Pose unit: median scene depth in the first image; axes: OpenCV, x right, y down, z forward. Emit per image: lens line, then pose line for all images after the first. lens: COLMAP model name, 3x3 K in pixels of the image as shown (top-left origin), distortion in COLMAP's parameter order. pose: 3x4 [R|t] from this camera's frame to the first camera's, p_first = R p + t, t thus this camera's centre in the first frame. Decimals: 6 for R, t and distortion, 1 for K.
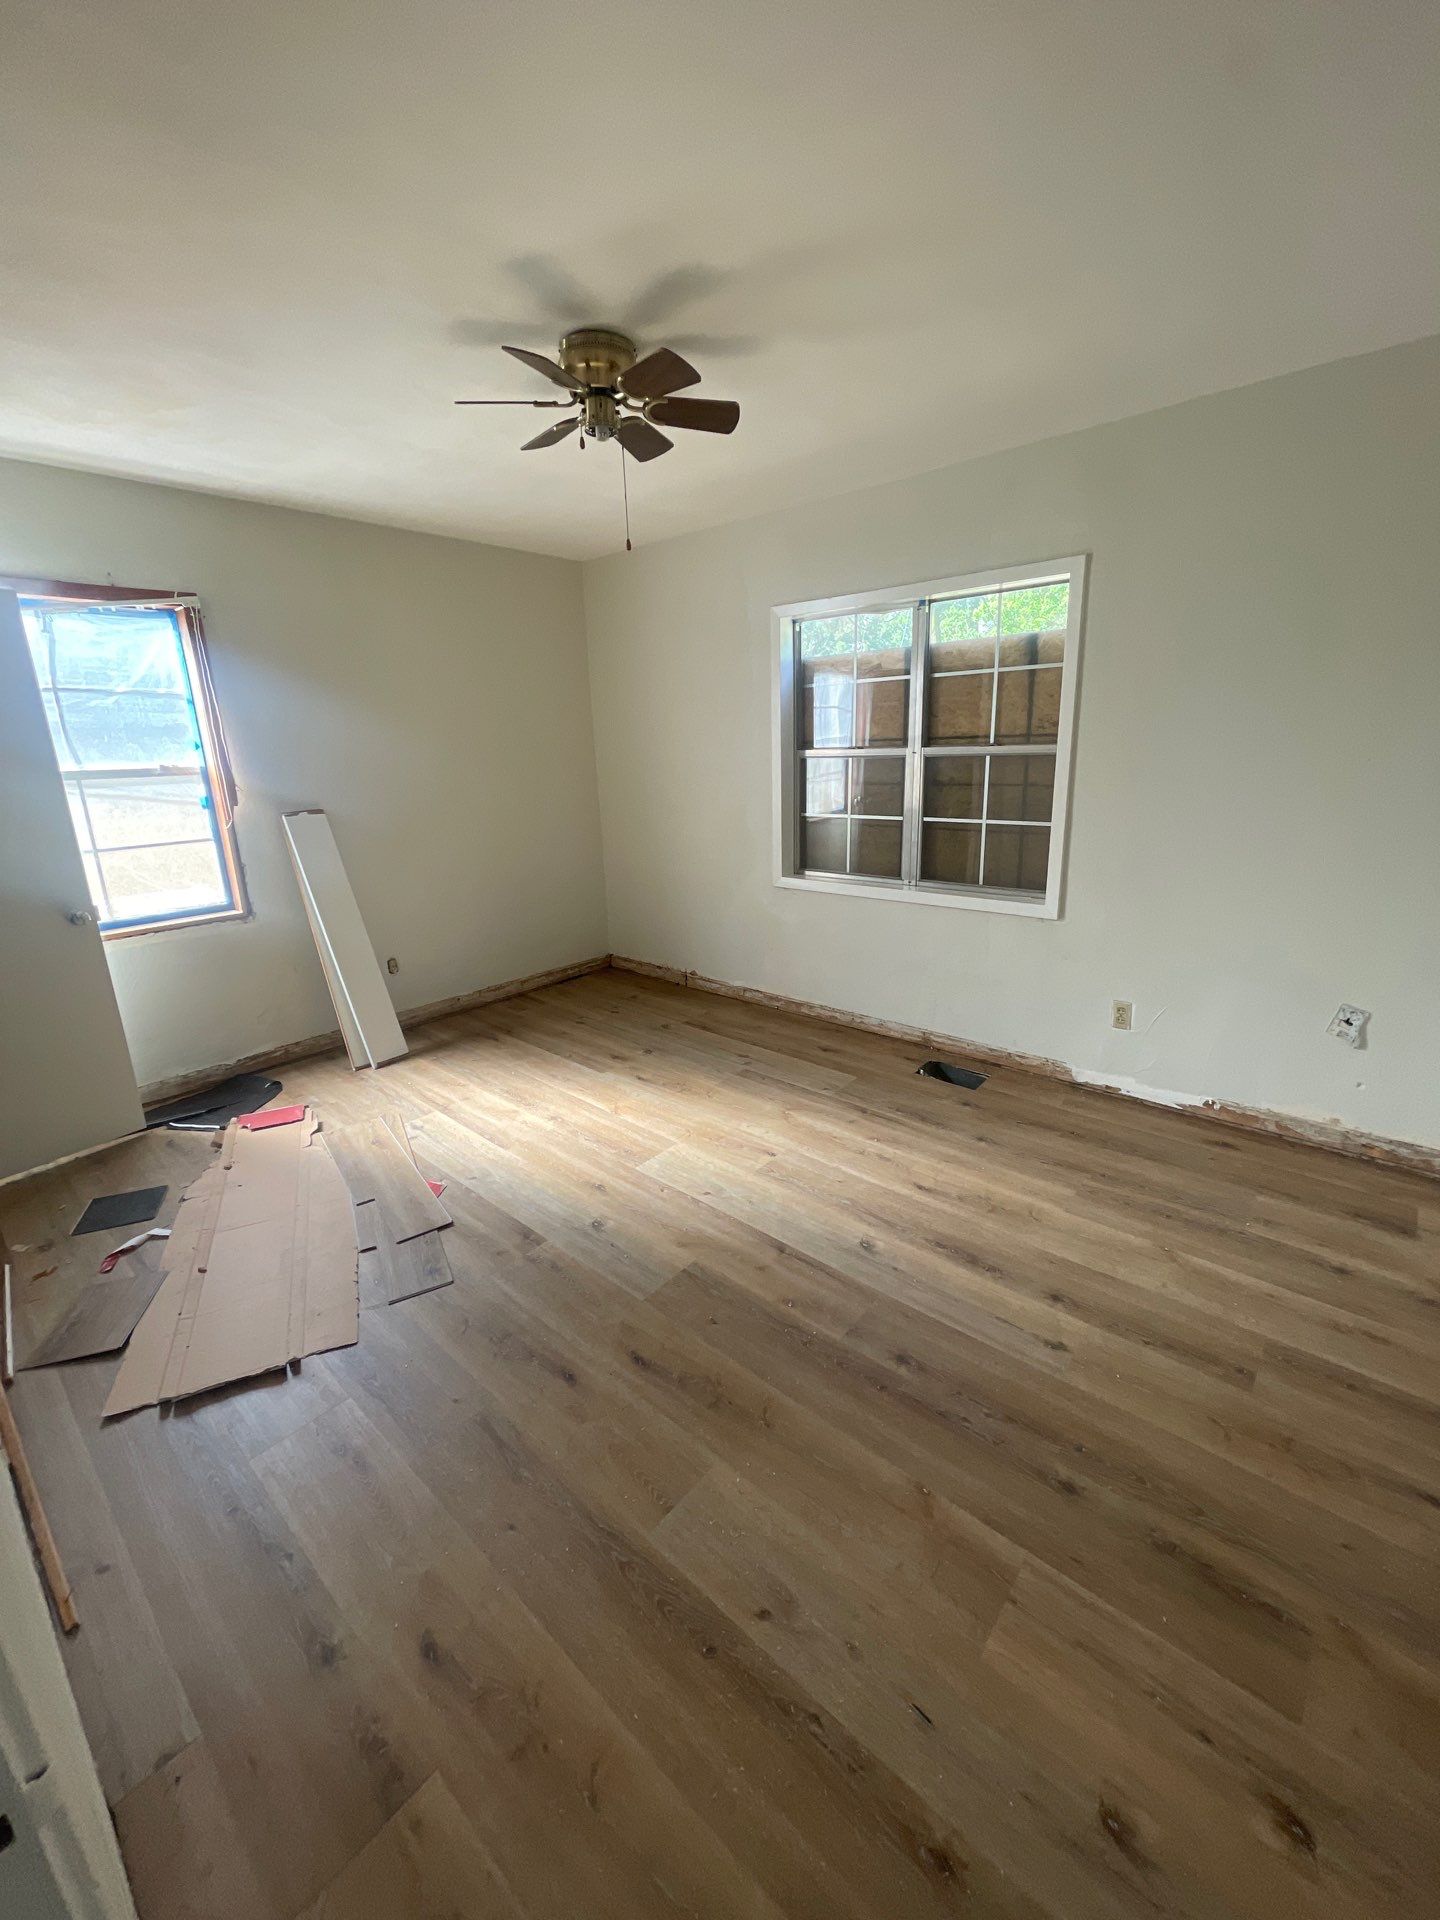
lens RADIAL K [[785.0, 0, 720.0], [0, 785.0, 960.0], [0, 0, 1]] dist [0.000834, -0.000285]
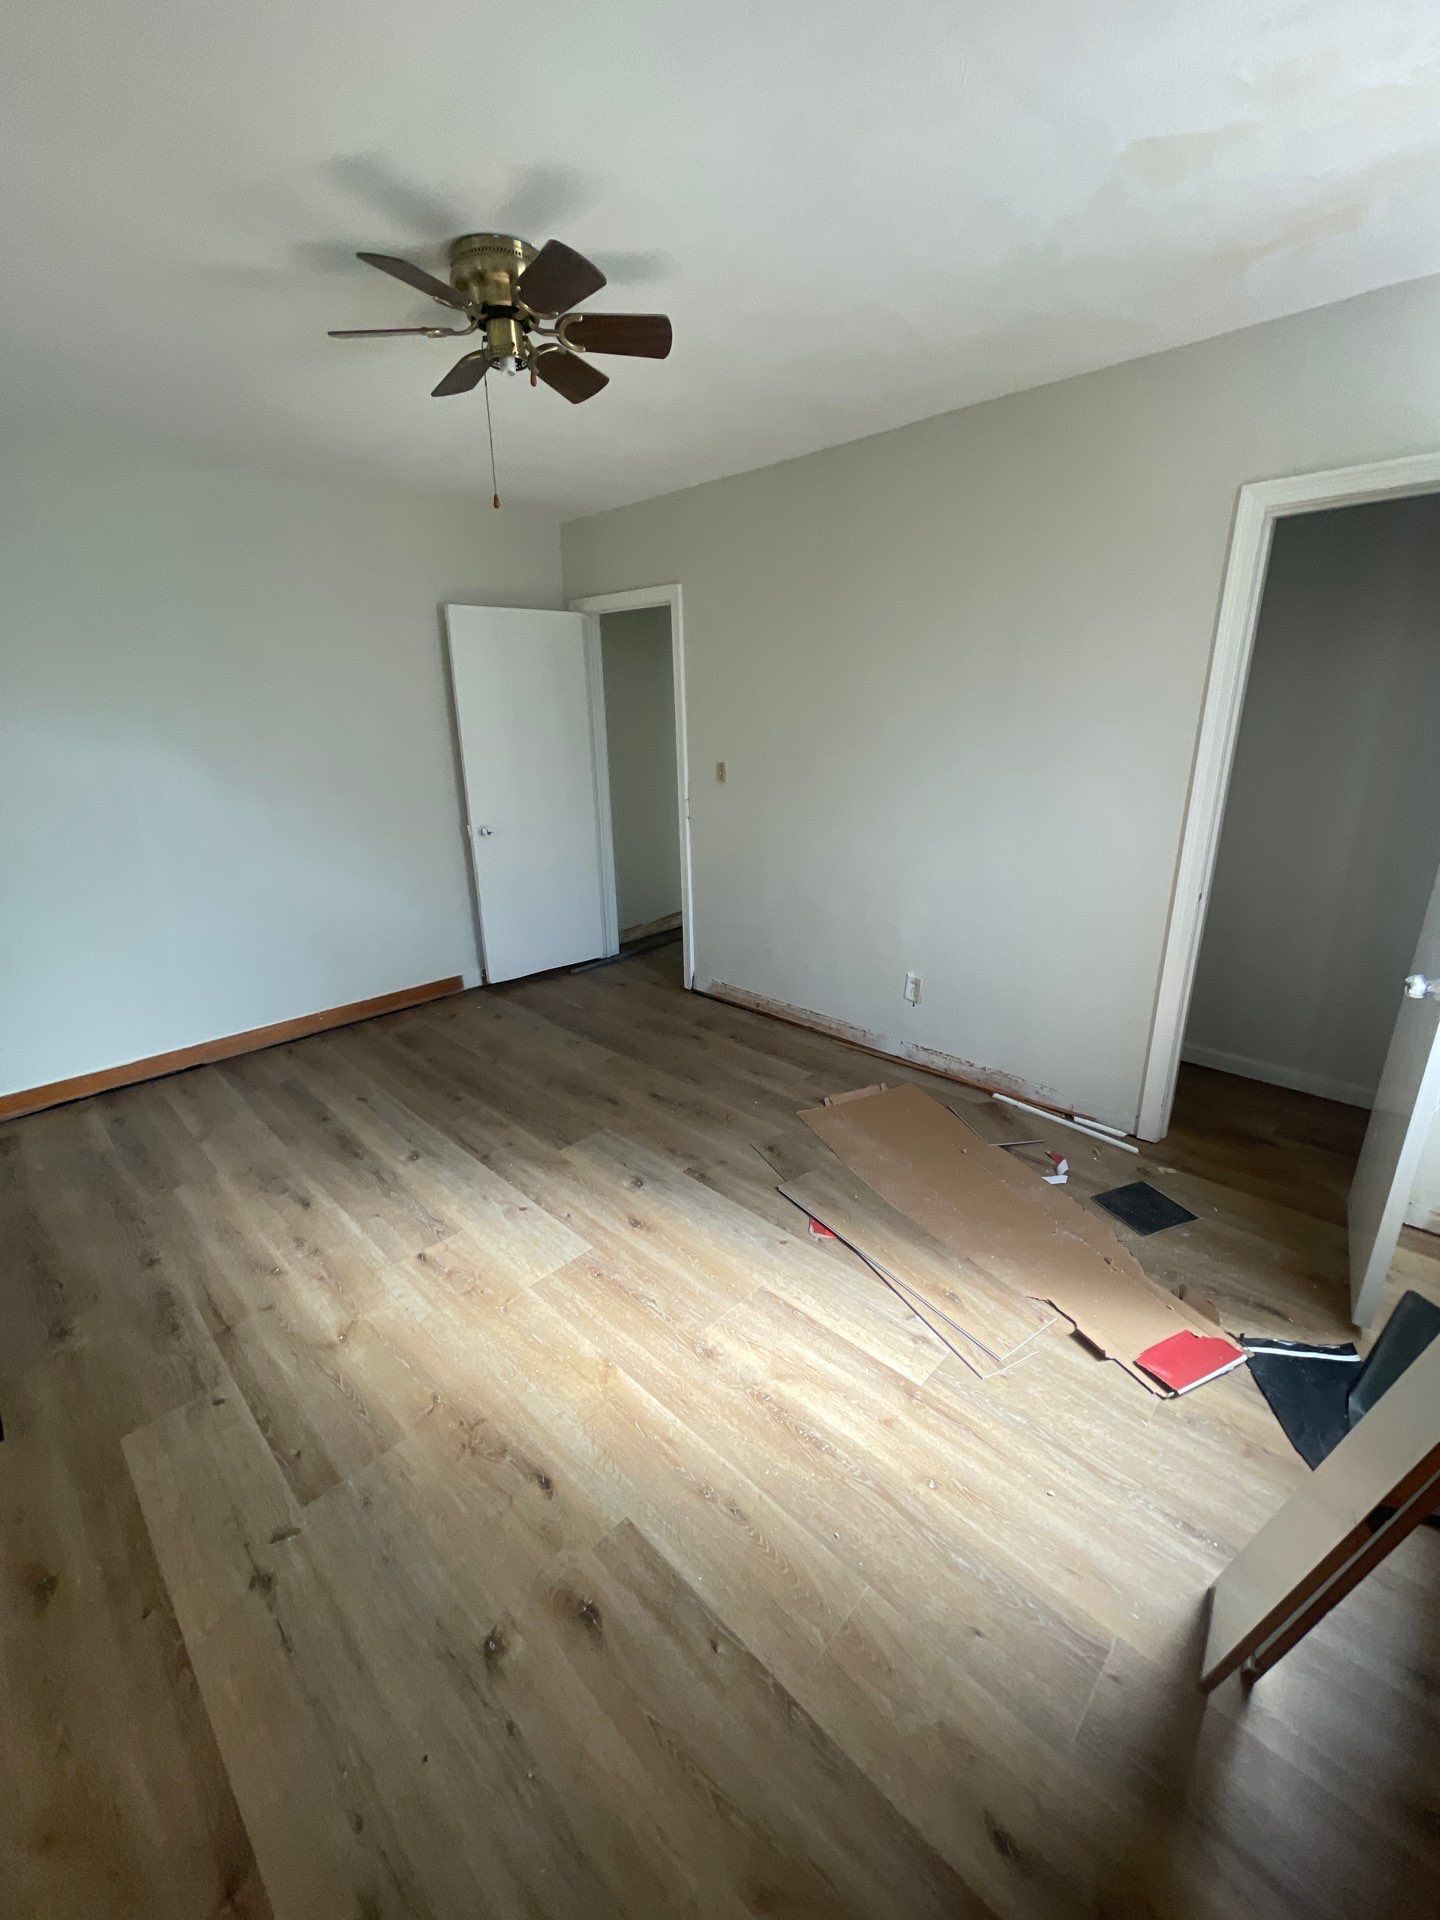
lens RADIAL K [[785.0, 0, 720.0], [0, 785.0, 960.0], [0, 0, 1]] dist [0.000834, -0.000285]
pose [[-0.997626, 0.026890, 0.063391, -0.306395], [0.058216, 0.821038, 0.567897, -0.453464], [-0.036776, 0.570239, -0.820655, 1.517970]]
